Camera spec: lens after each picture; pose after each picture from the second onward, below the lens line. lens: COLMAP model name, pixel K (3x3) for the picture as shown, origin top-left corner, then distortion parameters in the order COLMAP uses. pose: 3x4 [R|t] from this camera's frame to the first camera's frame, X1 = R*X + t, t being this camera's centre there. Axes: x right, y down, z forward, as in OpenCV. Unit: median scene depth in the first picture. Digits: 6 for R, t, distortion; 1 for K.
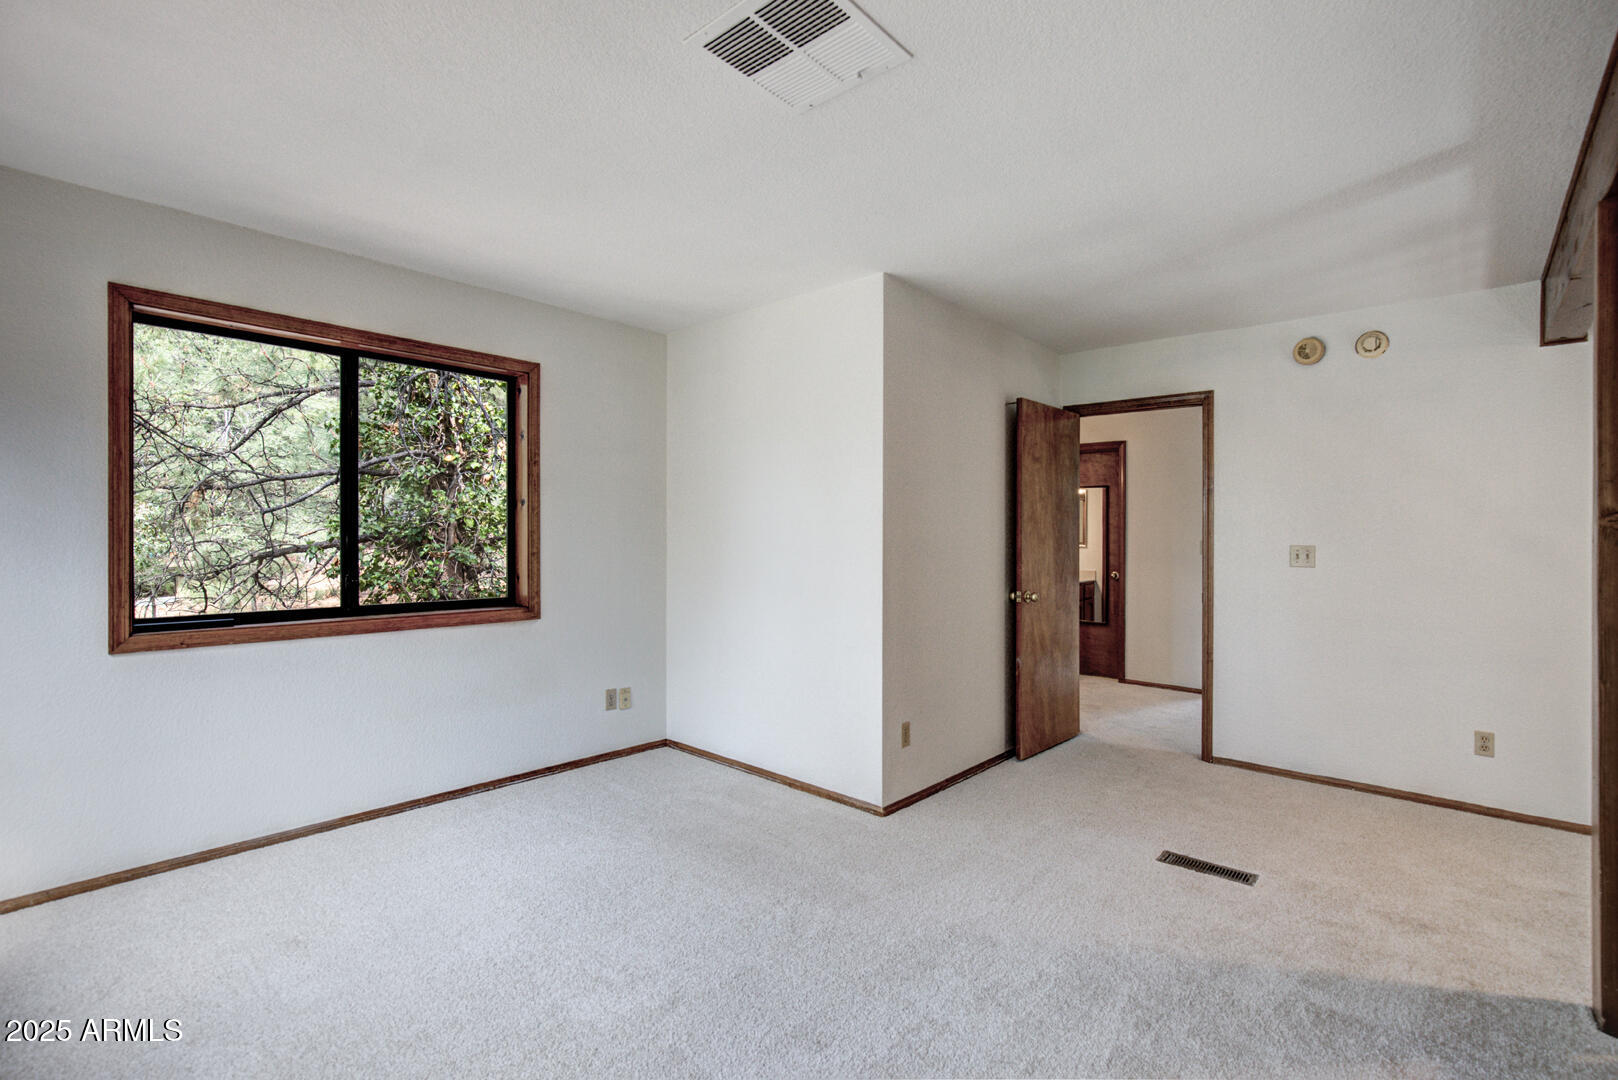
lens RADIAL K [[725.7, 0, 819.3], [0, 725.7, 539.9], [0, 0, 1]] dist [-0.006073, -0.000286]
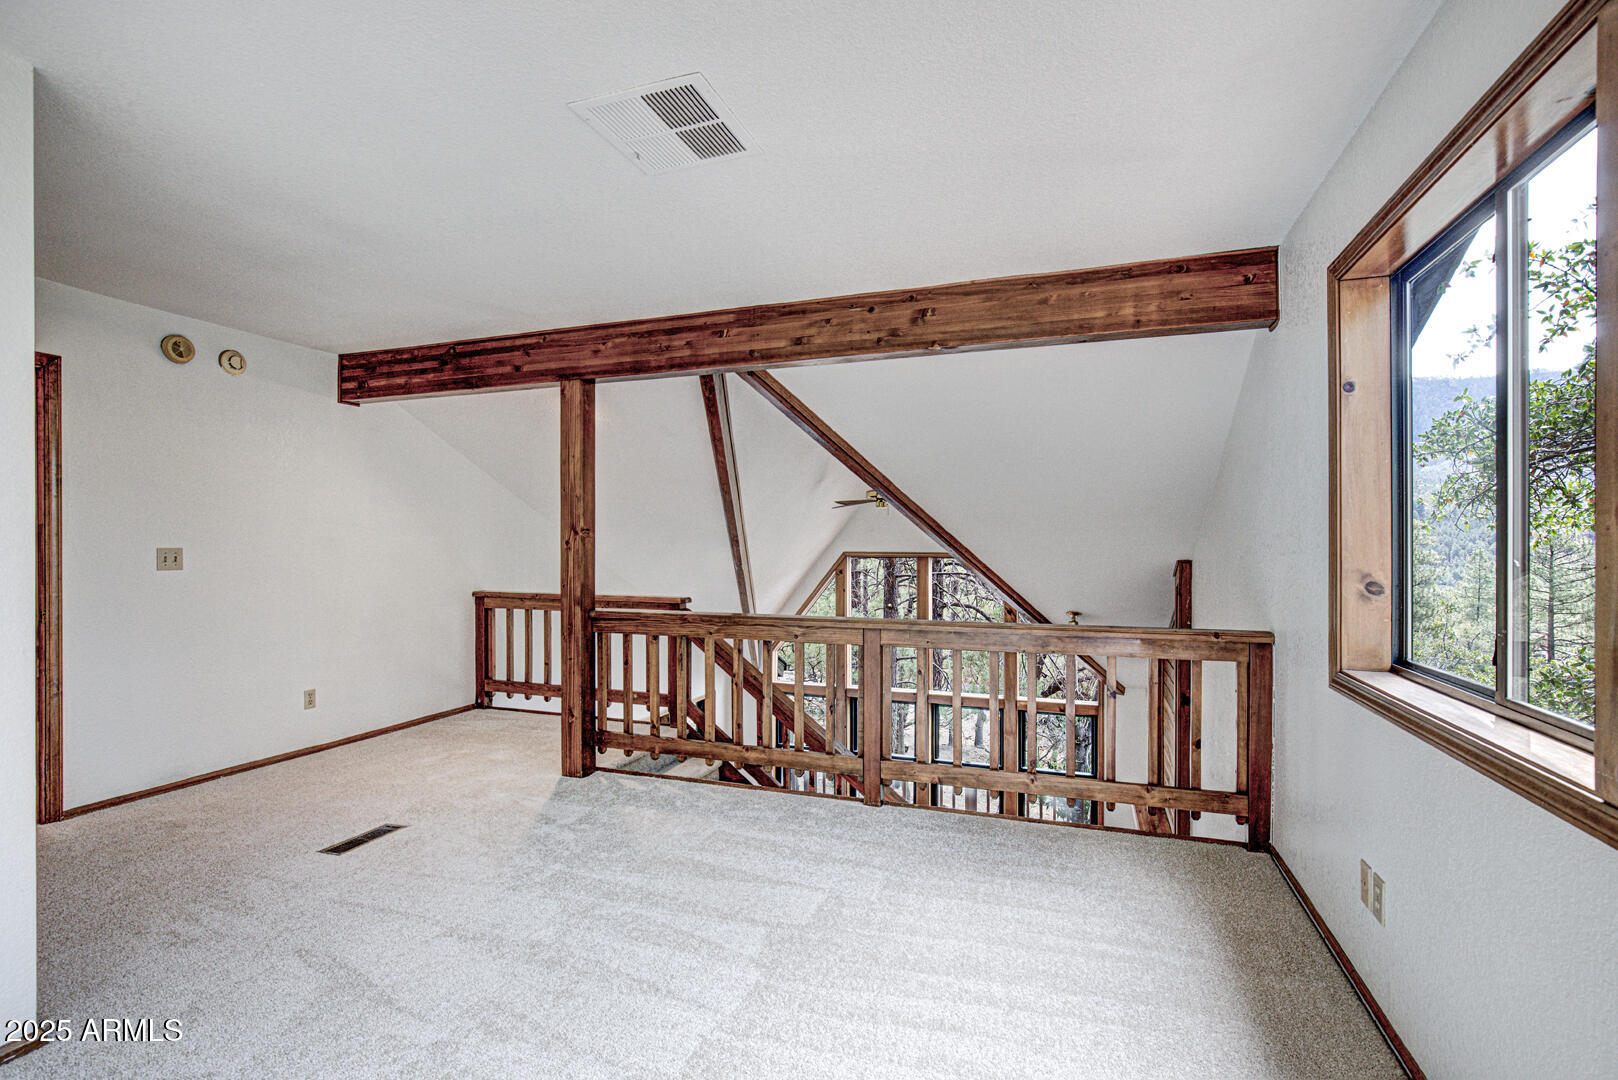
lens RADIAL K [[725.7, 0, 817.1], [0, 725.7, 543.1], [0, 0, 1]] dist [-0.006073, -0.000286]
pose [[-0.376793, -0.006793, 0.926273, -0.597580], [-0.004224, 0.999975, 0.005615, -0.008604], [-0.926288, -0.001797, -0.376812, 0.614752]]
